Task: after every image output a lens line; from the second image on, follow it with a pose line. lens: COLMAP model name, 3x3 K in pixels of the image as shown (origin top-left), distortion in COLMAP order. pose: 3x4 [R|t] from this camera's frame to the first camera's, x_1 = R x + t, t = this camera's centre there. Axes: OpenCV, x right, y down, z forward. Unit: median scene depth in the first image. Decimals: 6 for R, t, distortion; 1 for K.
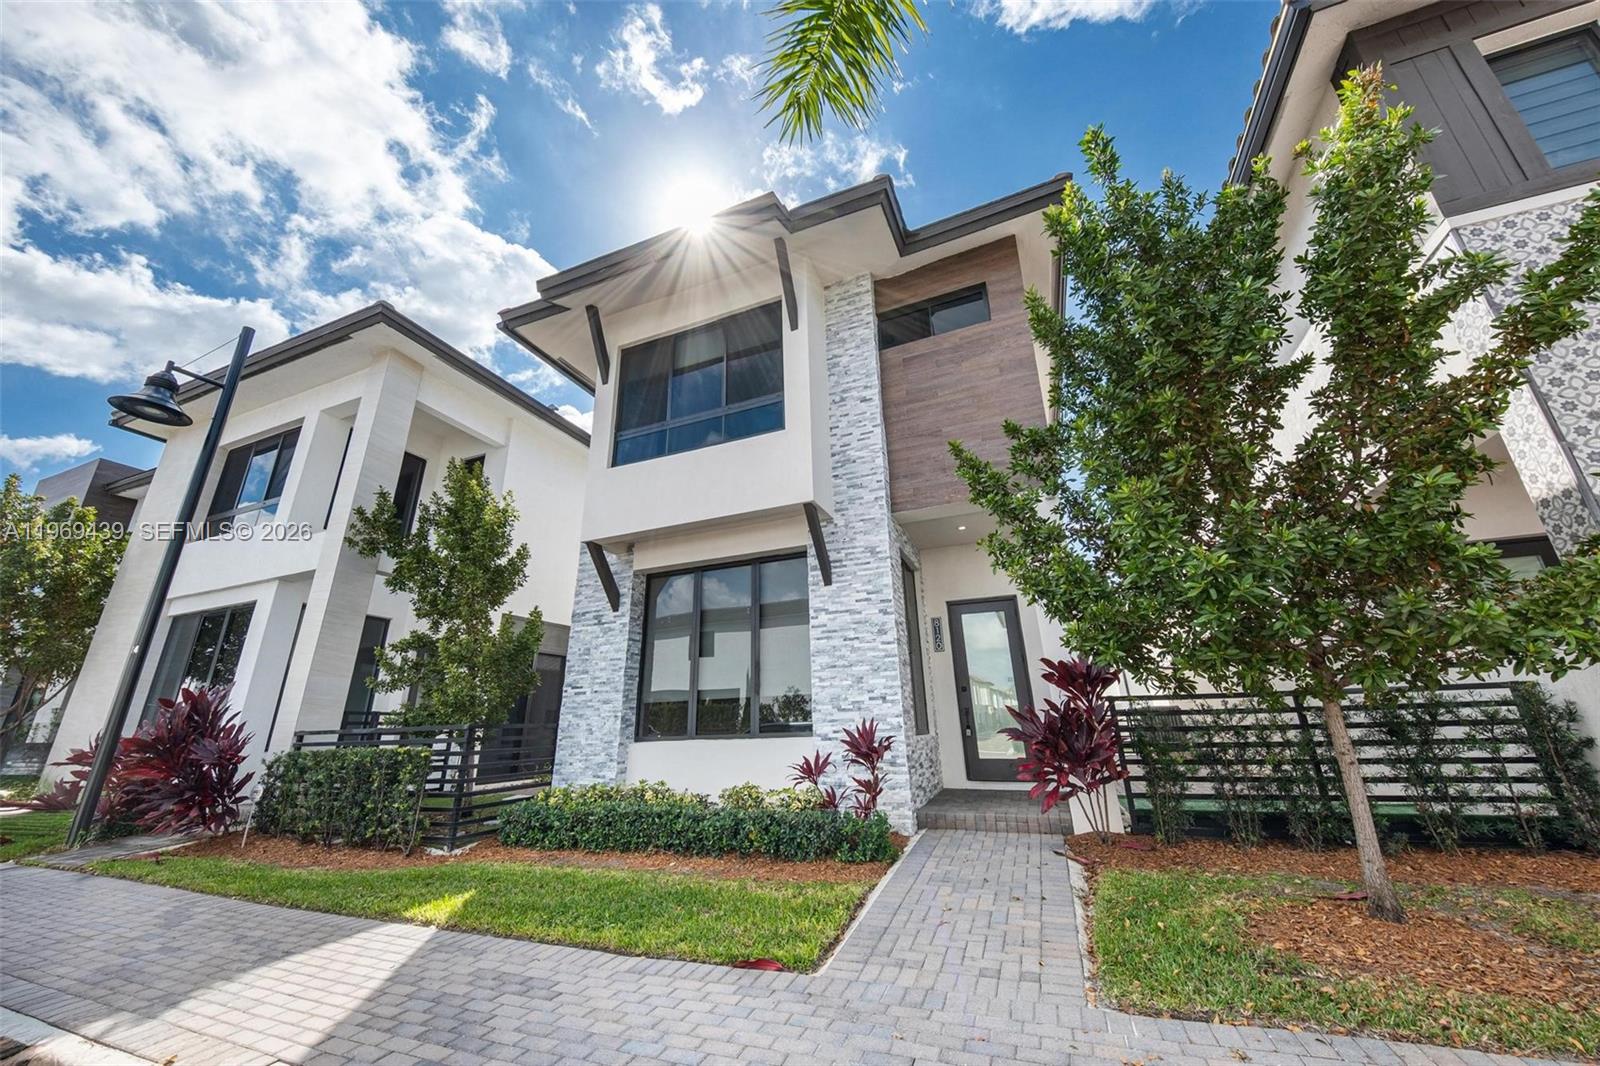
lens RADIAL K [[548.5, 0, 785.9], [0, 548.5, 541.3], [0, 0, 1]] dist [0.002554, -0.003079]
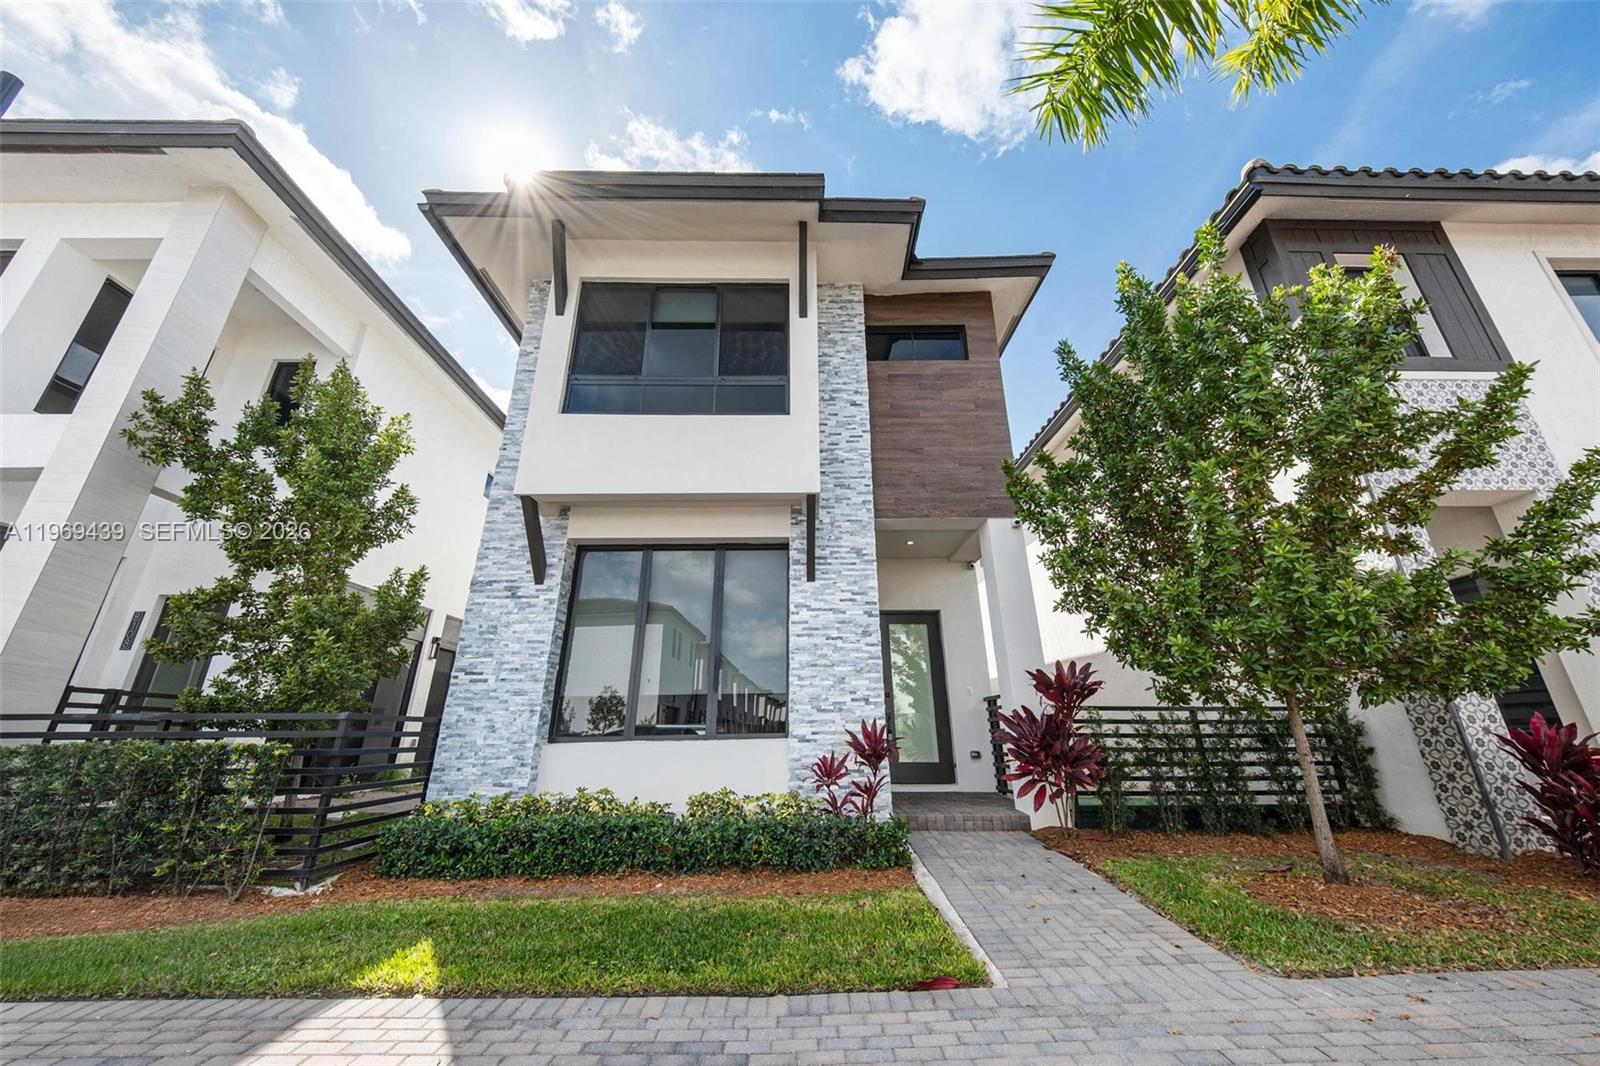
lens RADIAL K [[548.5, 0, 781.1], [0, 548.5, 530.7], [0, 0, 1]] dist [0.002554, -0.003079]
pose [[0.928115, 0.147955, 0.341630, -0.330859], [-0.136737, 0.988976, -0.056836, 0.055714], [-0.346273, 0.006037, 0.938114, 0.110350]]
